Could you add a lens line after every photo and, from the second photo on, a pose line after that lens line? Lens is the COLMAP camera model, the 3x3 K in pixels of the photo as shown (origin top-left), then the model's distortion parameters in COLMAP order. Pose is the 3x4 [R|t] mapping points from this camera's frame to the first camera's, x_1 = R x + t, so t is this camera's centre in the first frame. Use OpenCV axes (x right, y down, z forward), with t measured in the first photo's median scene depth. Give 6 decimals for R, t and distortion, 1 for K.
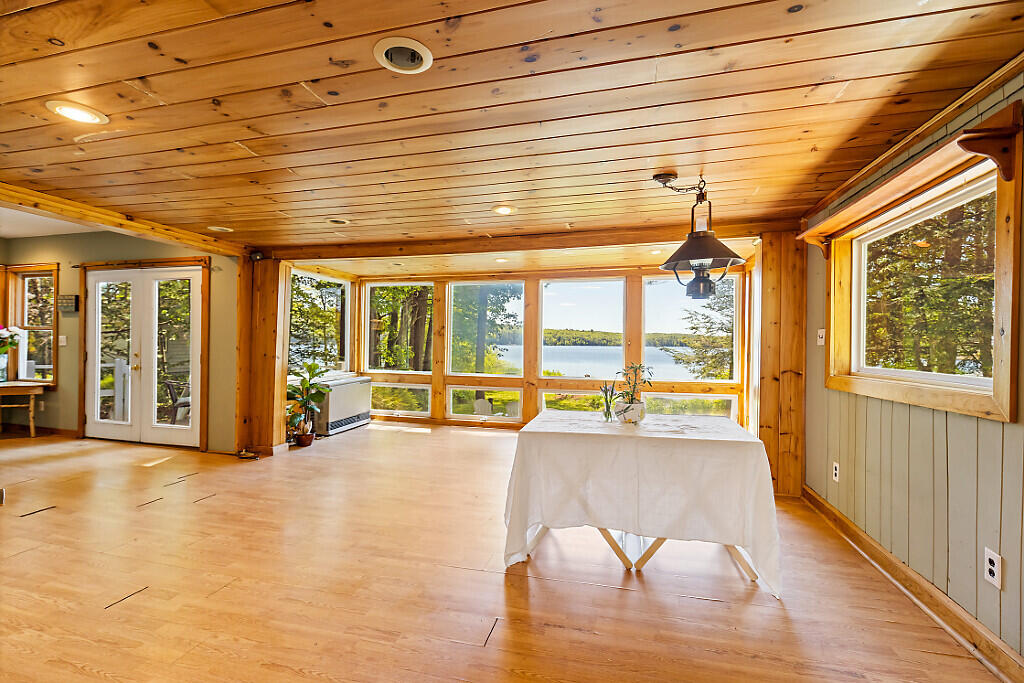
lens RADIAL K [[465.0, 0, 508.3], [0, 465.0, 345.9], [0, 0, 1]] dist [0.003530, -0.001610]
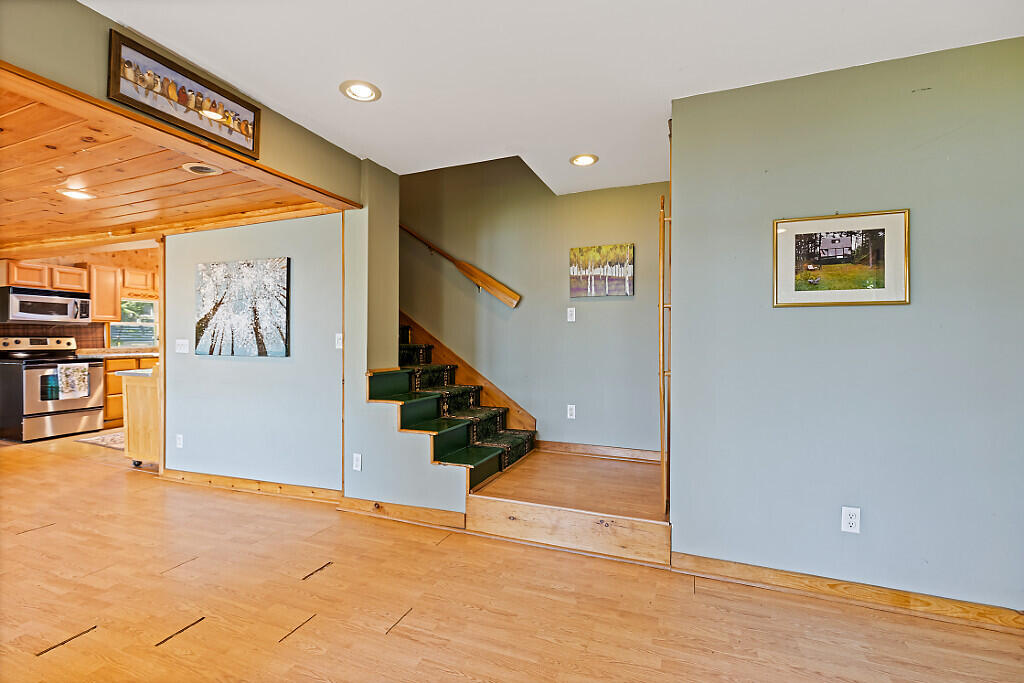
lens RADIAL K [[465.0, 0, 503.9], [0, 465.0, 343.0], [0, 0, 1]] dist [0.003530, -0.001610]
pose [[-0.992460, -0.014531, 0.121704, -1.049349], [-0.012981, 0.999824, 0.013520, -0.017198], [-0.121880, 0.011838, -0.992474, 0.981061]]
